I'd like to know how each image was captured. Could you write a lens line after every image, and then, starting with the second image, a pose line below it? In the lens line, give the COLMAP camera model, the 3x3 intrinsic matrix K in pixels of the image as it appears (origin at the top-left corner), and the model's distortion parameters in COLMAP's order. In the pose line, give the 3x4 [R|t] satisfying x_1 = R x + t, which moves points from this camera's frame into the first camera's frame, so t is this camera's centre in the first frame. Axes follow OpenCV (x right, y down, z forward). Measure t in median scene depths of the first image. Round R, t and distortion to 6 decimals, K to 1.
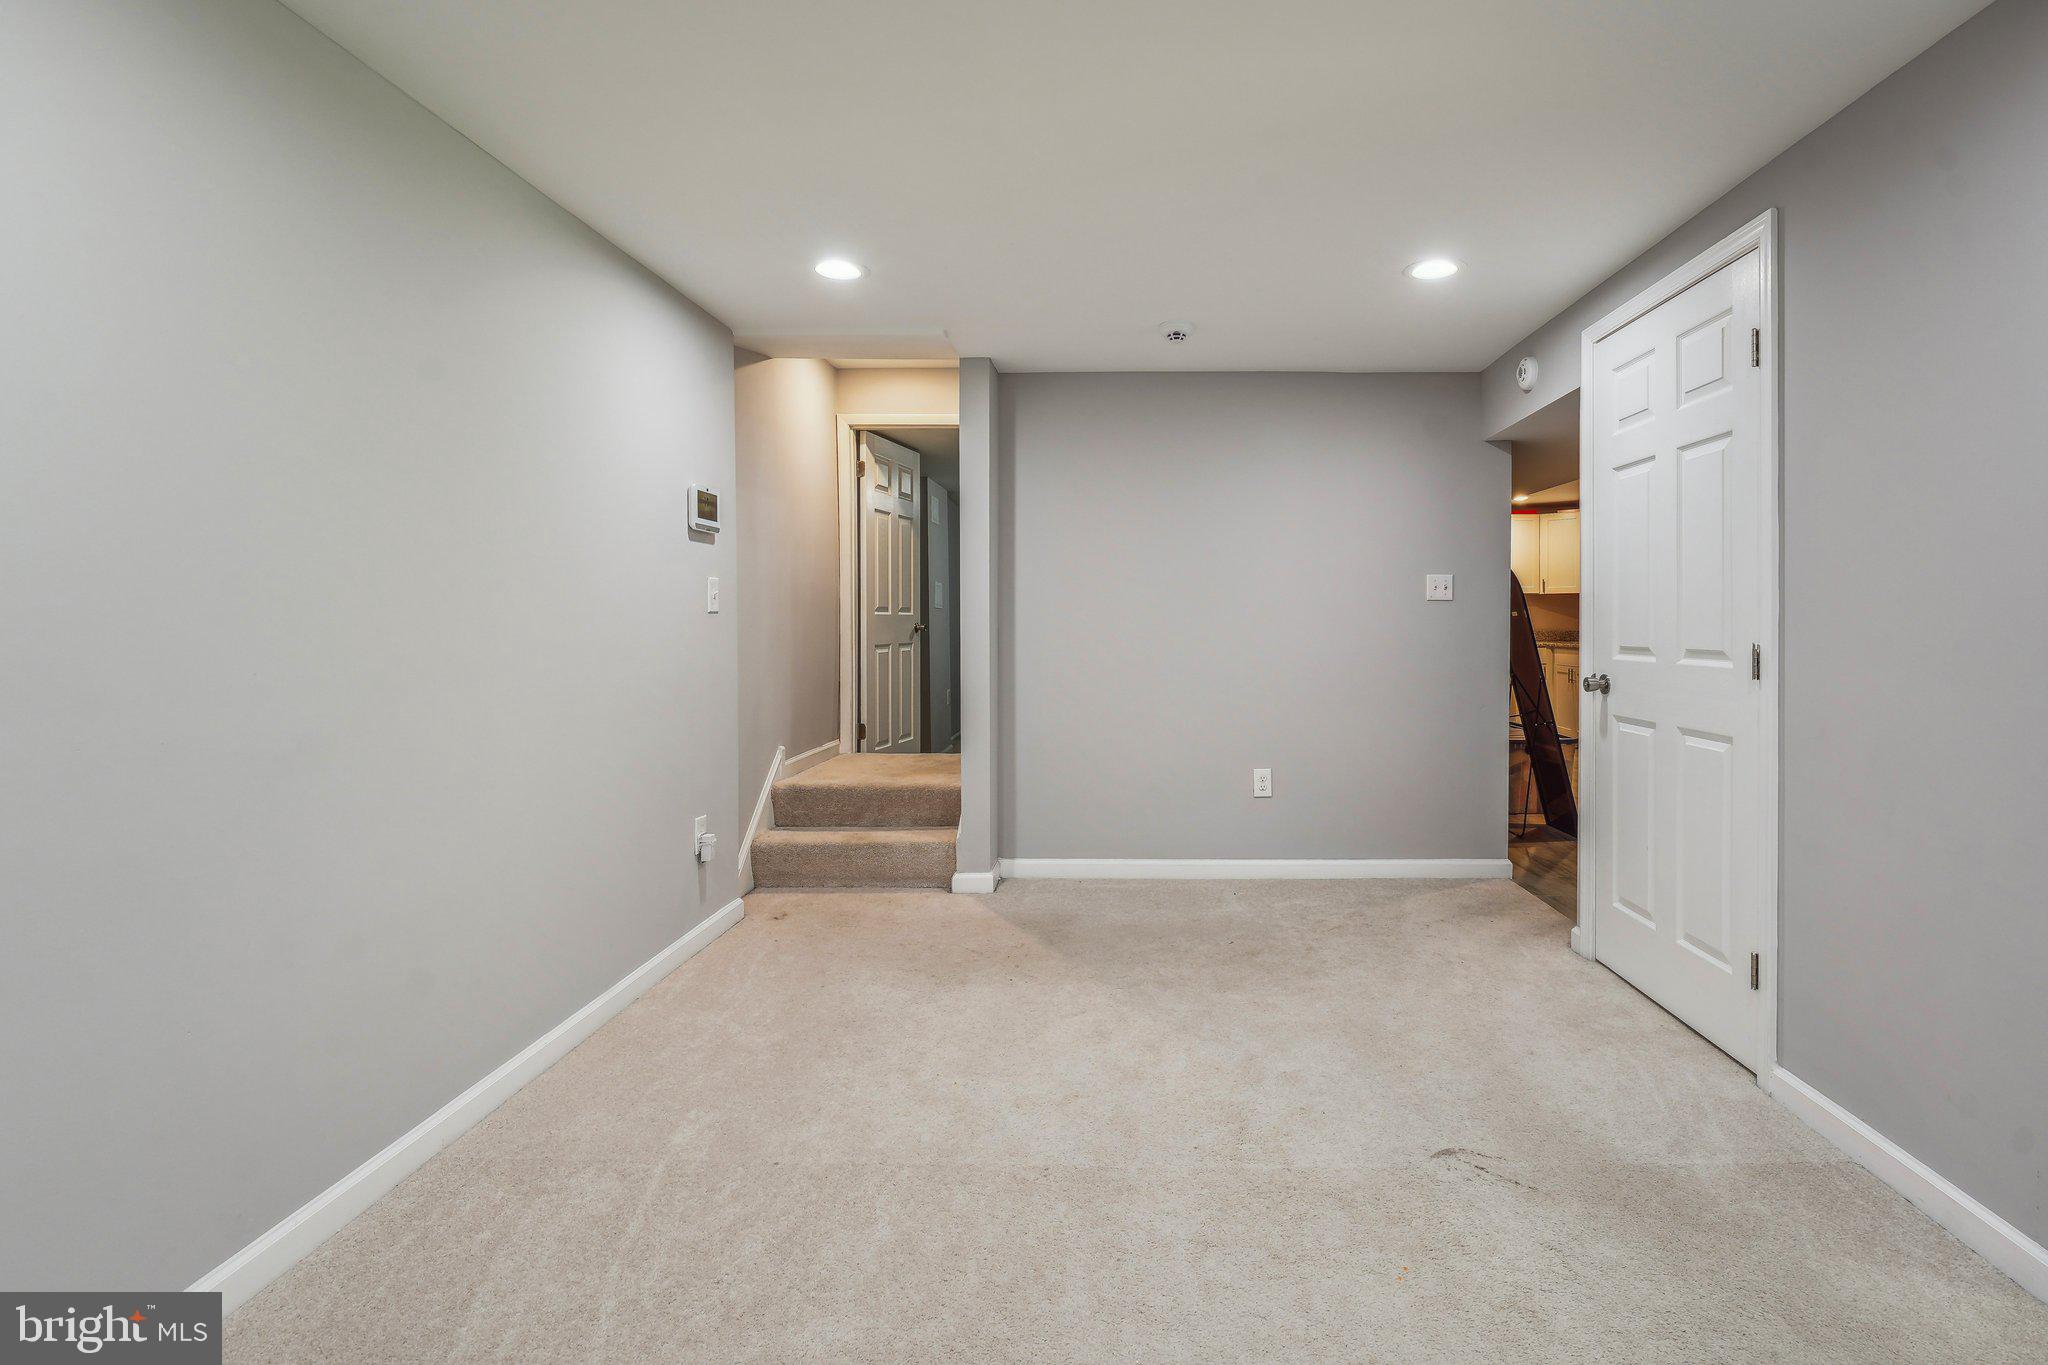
lens RADIAL K [[883.5, 0, 1023.9], [0, 883.5, 632.4], [0, 0, 1]] dist [-0.001189, 0.000035]
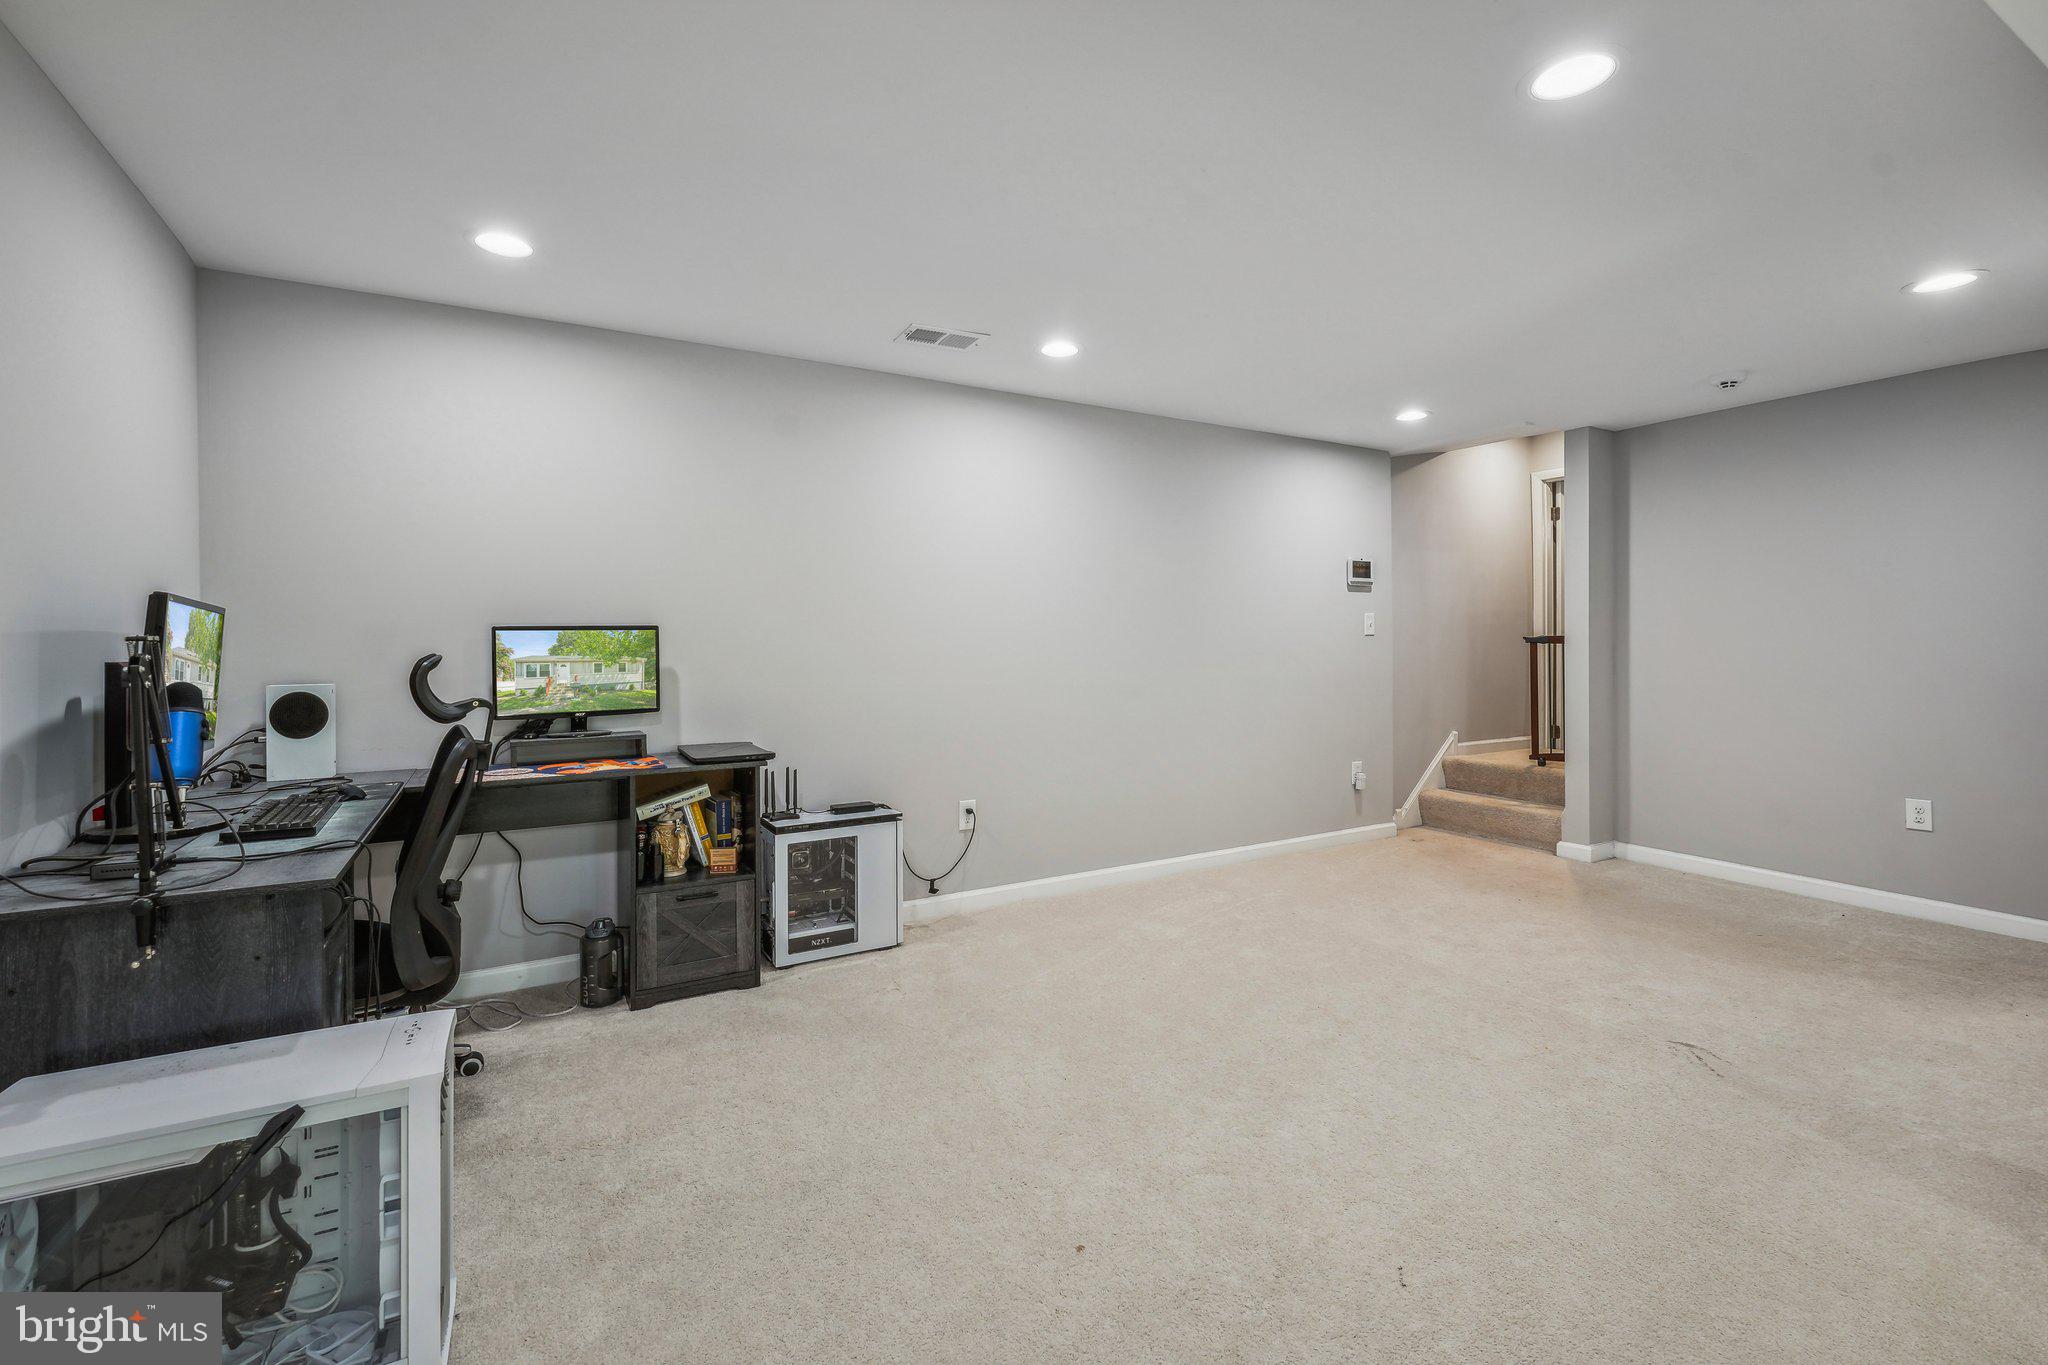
lens RADIAL K [[909.0, 0, 1024.0], [0, 909.0, 682.5], [0, 0, 1]] dist [0.000739, 0.000214]
pose [[0.497484, 0.039982, -0.866551, 0.653254], [-0.009069, 0.999122, 0.040893, 0.000714], [0.867426, -0.012485, 0.497410, -0.302724]]
